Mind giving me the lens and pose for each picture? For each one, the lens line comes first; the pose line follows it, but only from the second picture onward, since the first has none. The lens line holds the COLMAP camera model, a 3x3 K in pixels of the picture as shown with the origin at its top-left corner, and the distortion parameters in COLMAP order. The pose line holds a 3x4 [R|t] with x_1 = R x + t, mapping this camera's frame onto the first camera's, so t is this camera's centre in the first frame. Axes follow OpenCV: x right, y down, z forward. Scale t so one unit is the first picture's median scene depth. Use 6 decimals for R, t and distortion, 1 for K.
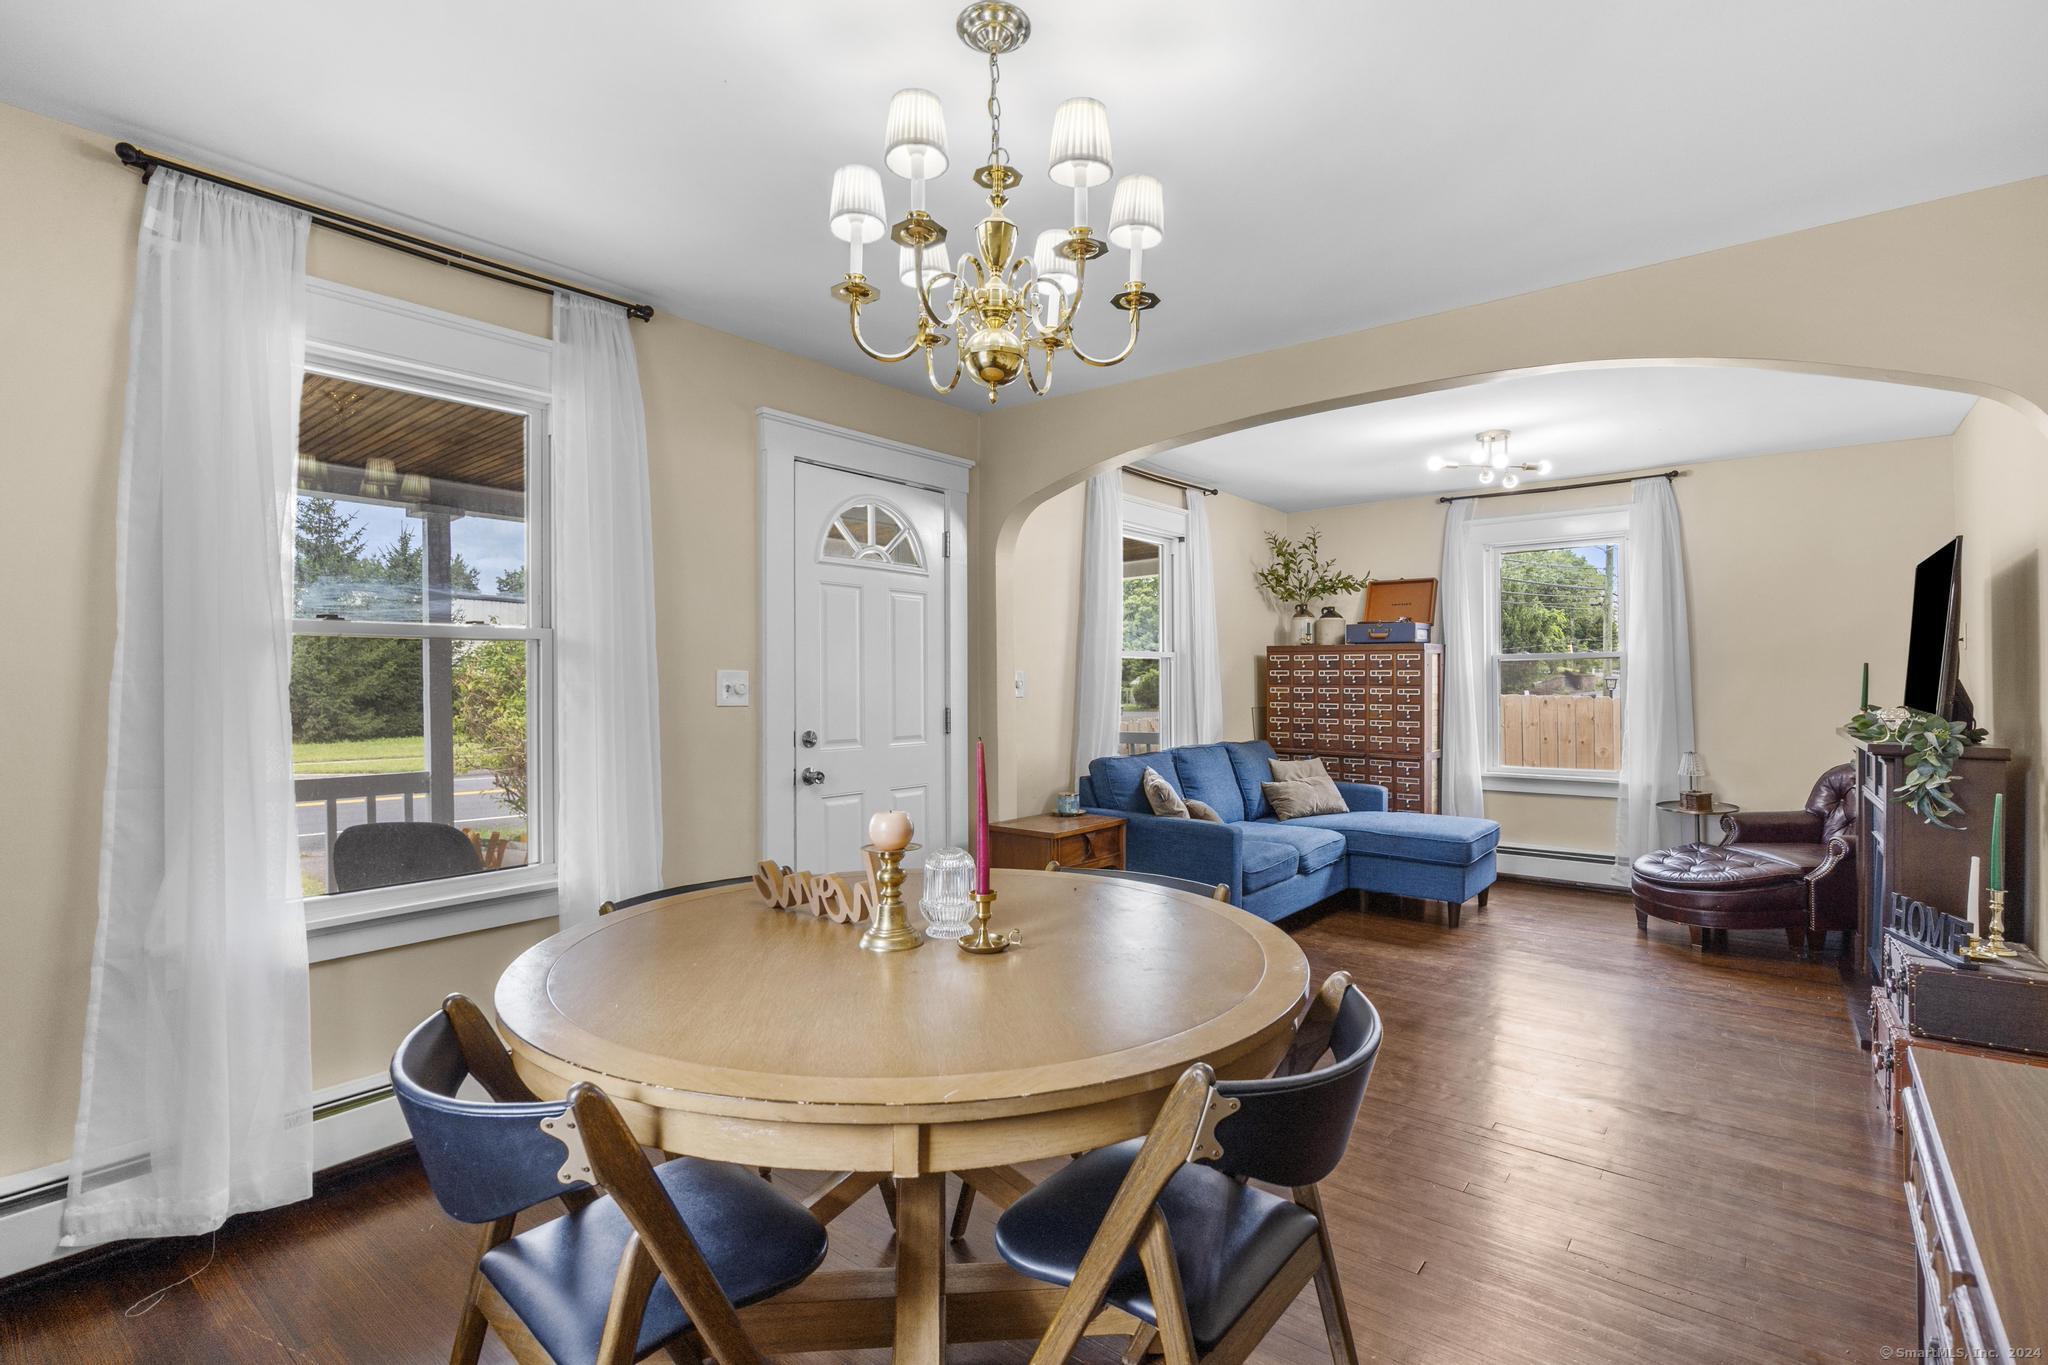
lens RADIAL K [[935.9, 0, 1020.0], [0, 935.9, 689.4], [0, 0, 1]] dist [-0.006694, 0.003975]
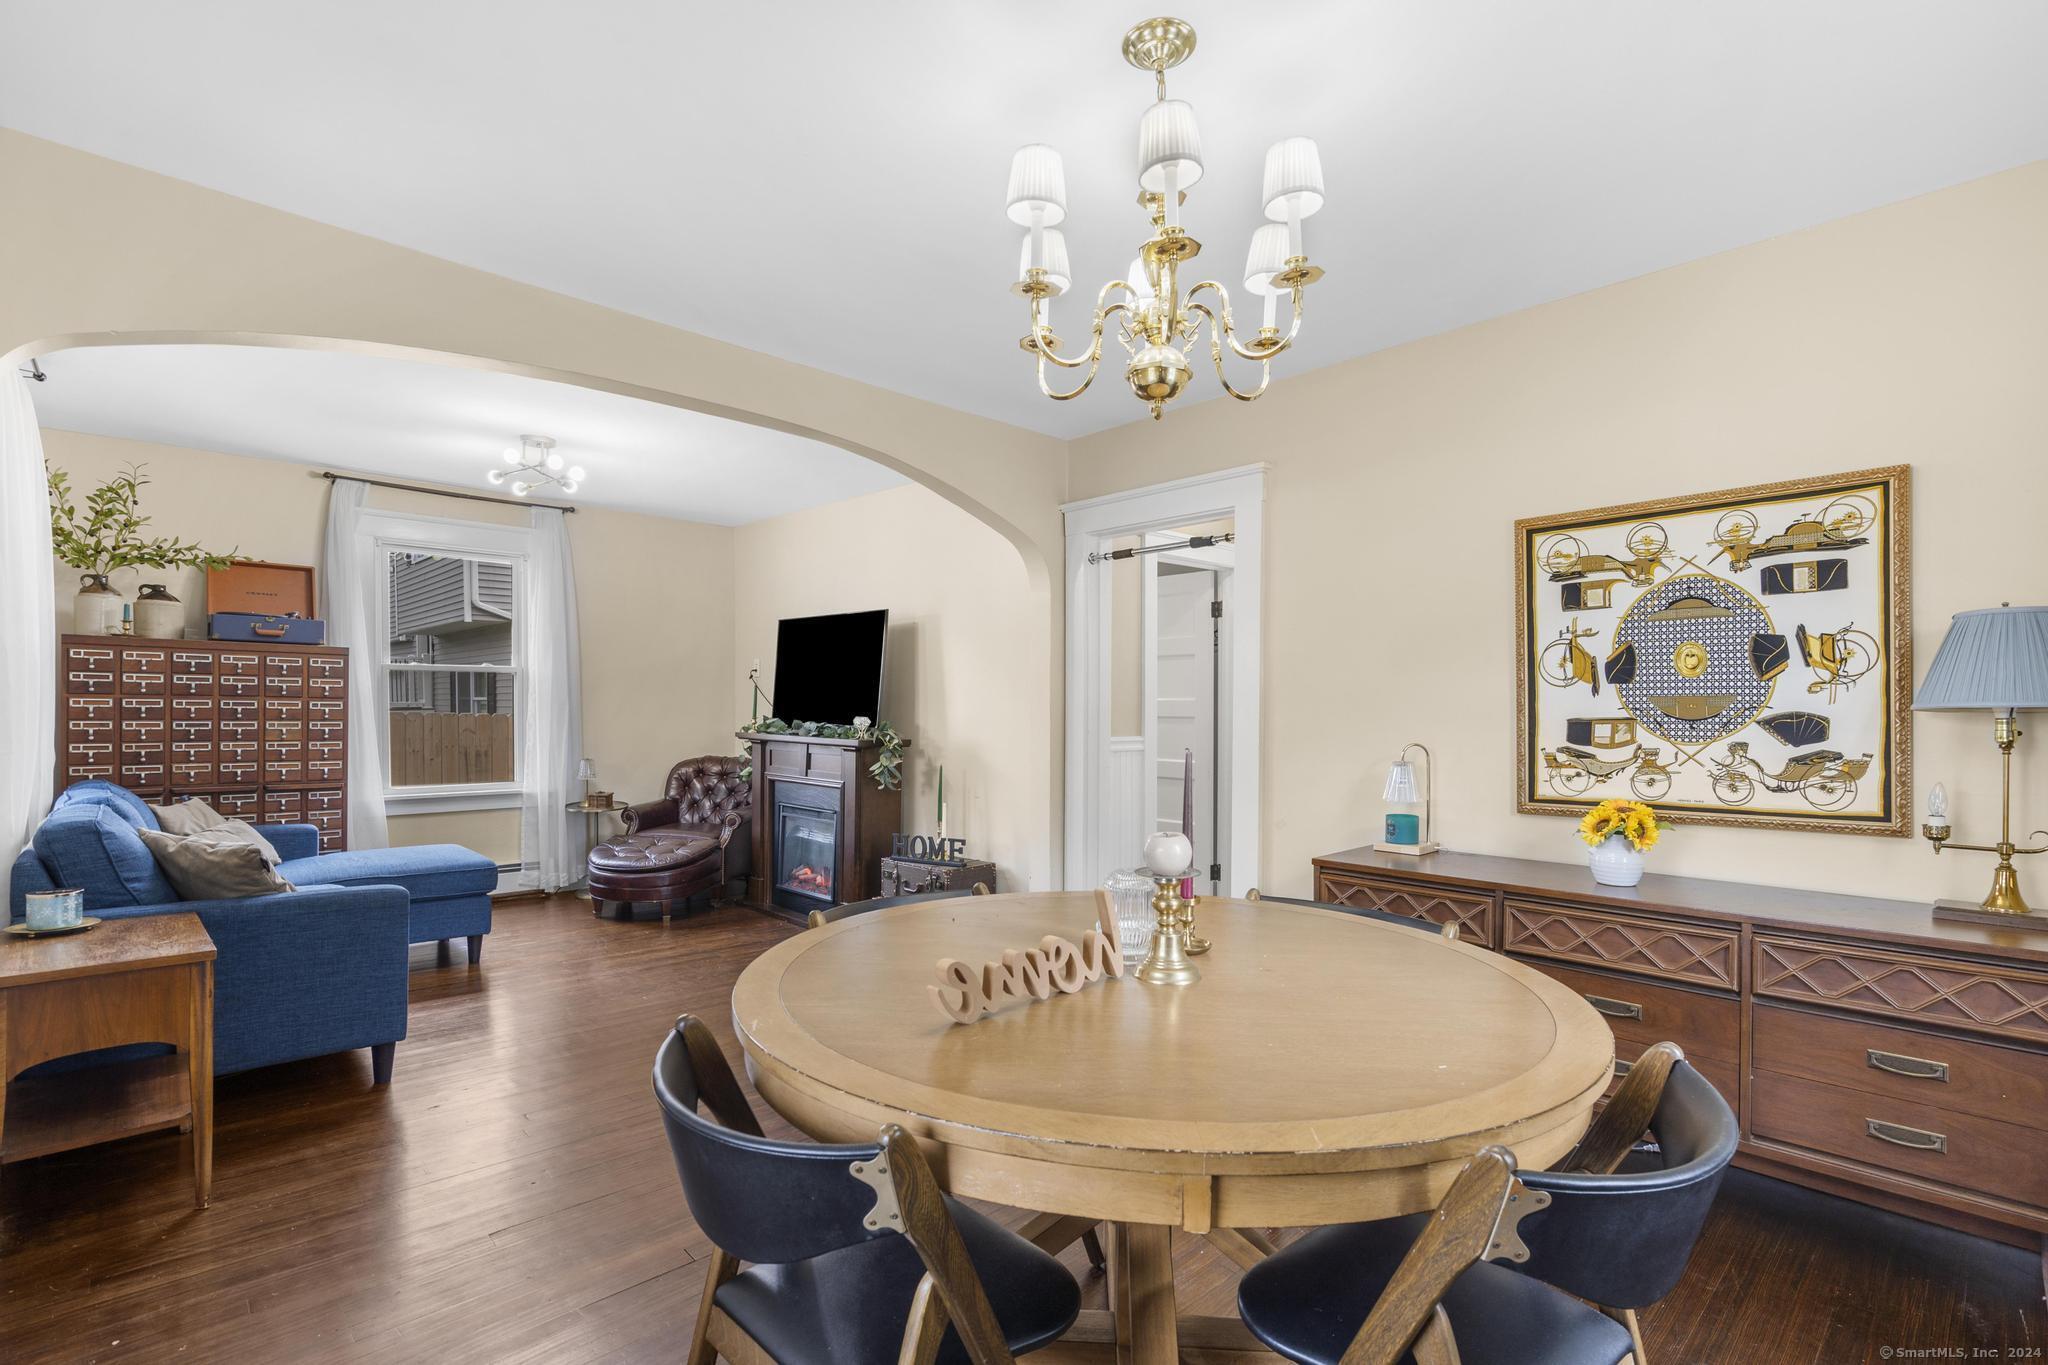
lens RADIAL K [[935.9, 0, 1020.7], [0, 935.9, 694.7], [0, 0, 1]] dist [-0.006694, 0.003975]
pose [[0.157023, 0.012708, 0.987513, -0.289401], [-0.001298, 0.999919, -0.012661, 0.002775], [-0.987594, 0.000706, 0.157027, 0.273073]]
